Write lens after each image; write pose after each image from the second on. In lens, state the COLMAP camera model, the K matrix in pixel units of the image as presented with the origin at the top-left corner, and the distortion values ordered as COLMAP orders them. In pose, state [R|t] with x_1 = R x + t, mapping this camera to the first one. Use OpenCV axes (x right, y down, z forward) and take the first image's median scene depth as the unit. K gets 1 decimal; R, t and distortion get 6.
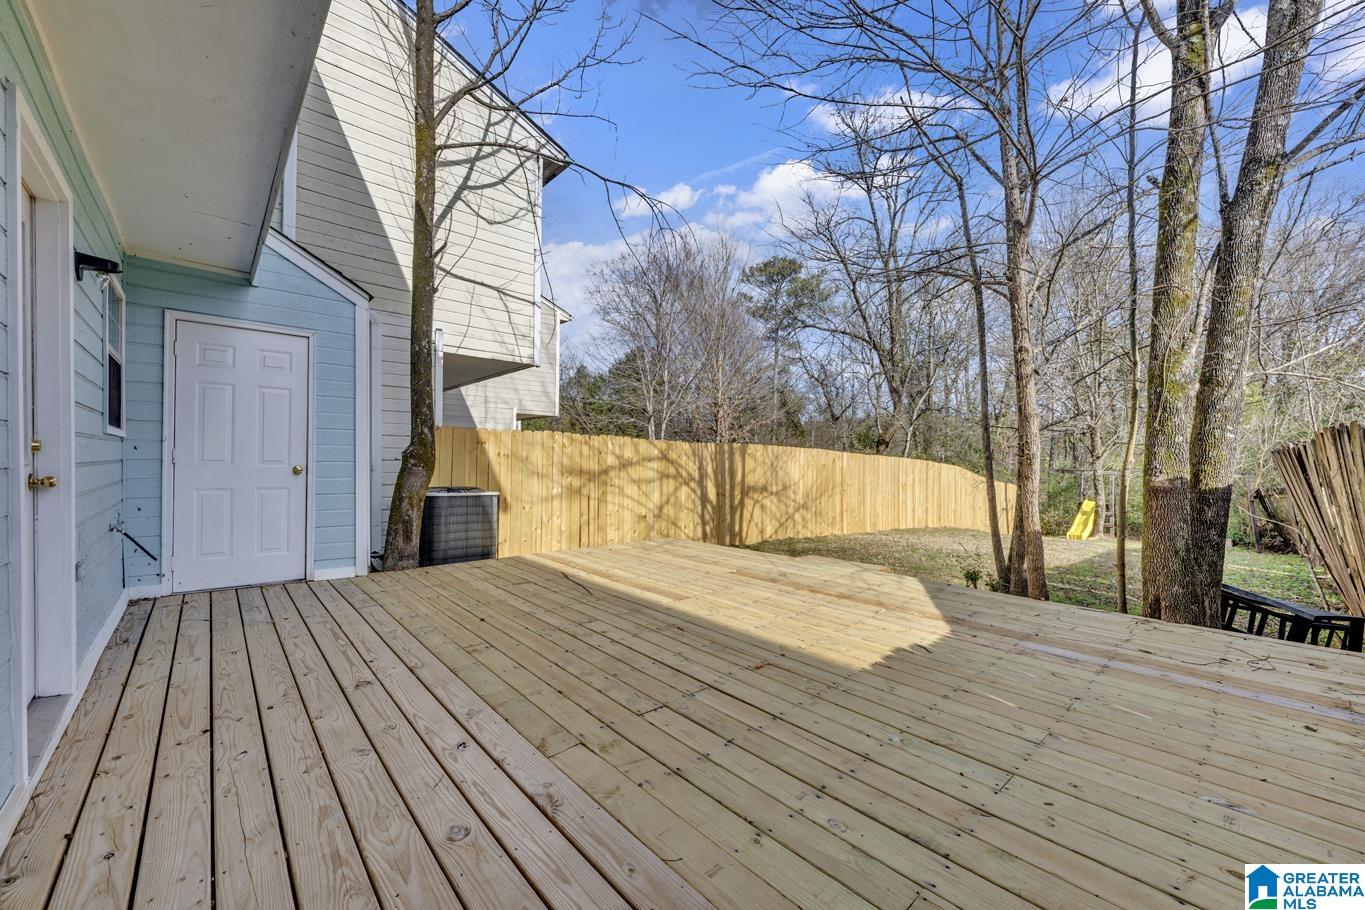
lens RADIAL K [[536.4, 0, 684.3], [0, 536.4, 463.5], [0, 0, 1]] dist [0.000383, -0.000588]
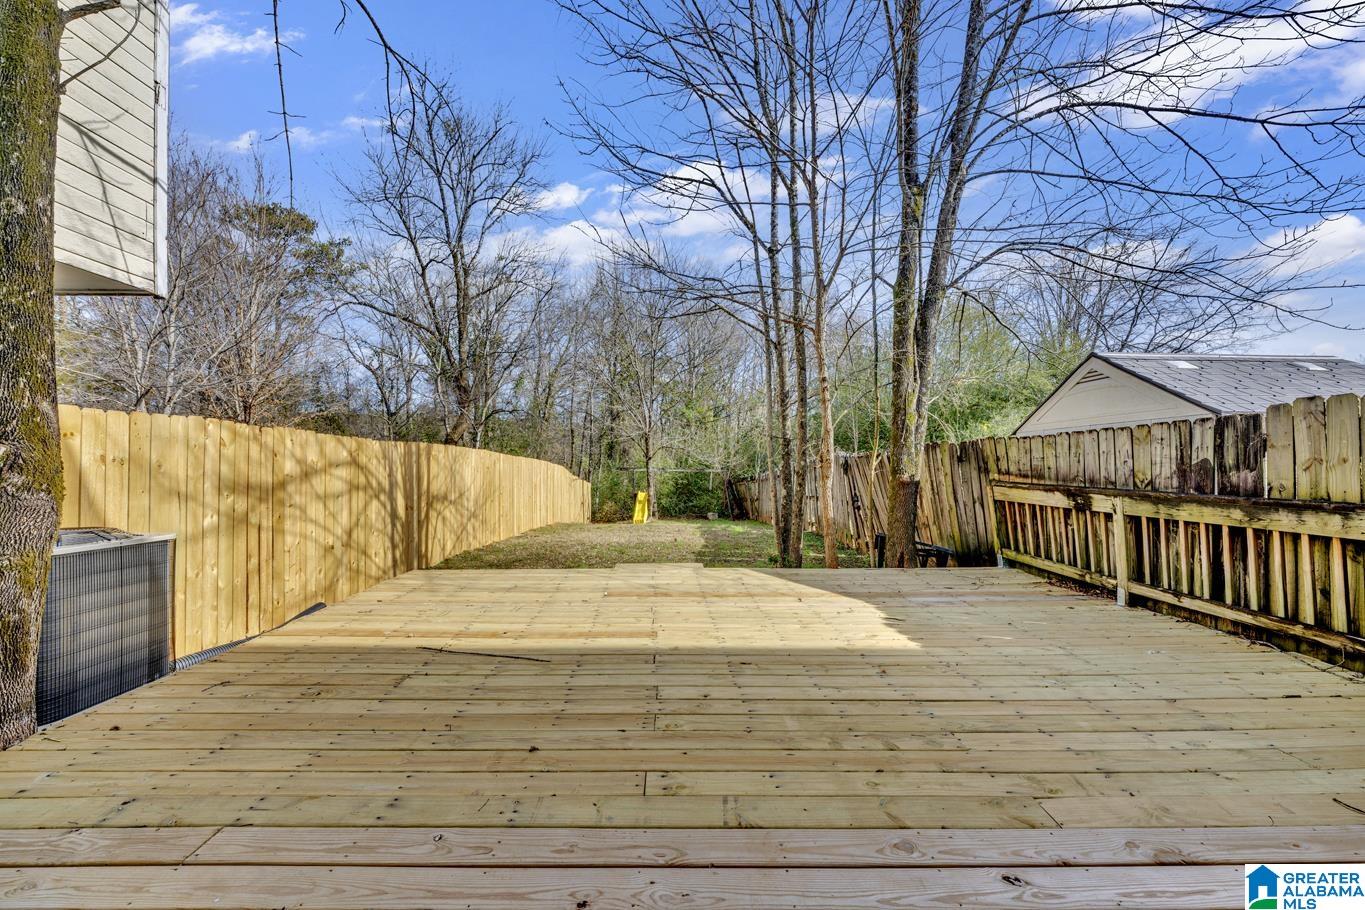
lens RADIAL K [[536.4, 0, 682.7], [0, 536.4, 463.8], [0, 0, 1]] dist [0.000383, -0.000588]
pose [[0.652744, -0.009593, 0.757518, -0.319212], [0.008028, 0.999951, 0.005746, -0.009560], [-0.757536, 0.002331, 0.652789, 0.223042]]
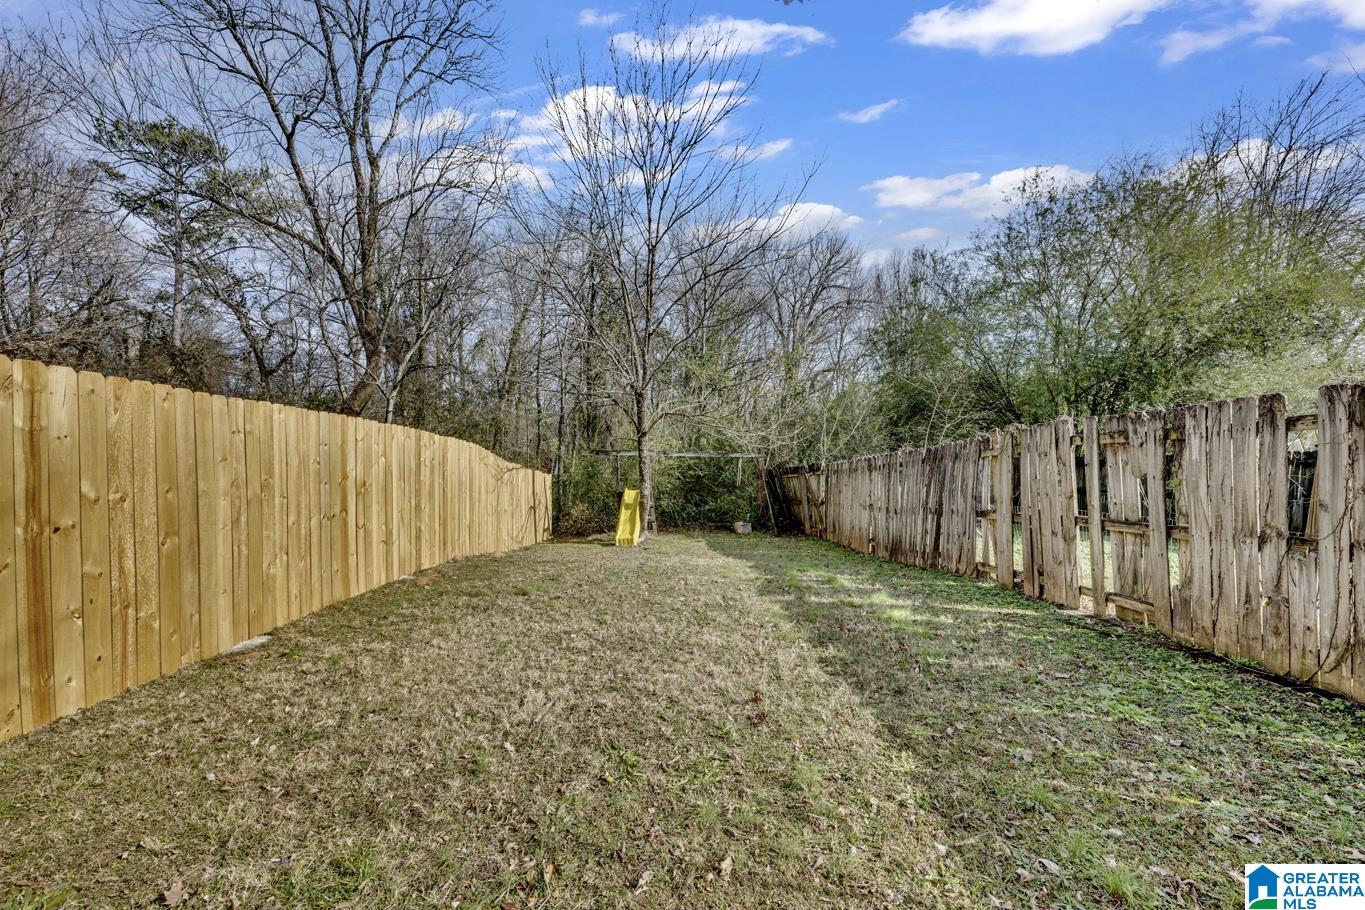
lens RADIAL K [[536.4, 0, 682.9], [0, 536.4, 456.8], [0, 0, 1]] dist [0.000383, -0.000588]
pose [[0.635896, -0.013279, 0.771661, 0.456607], [0.003591, 0.999892, 0.014247, 0.023723], [-0.771767, -0.006289, 0.635875, 1.004224]]
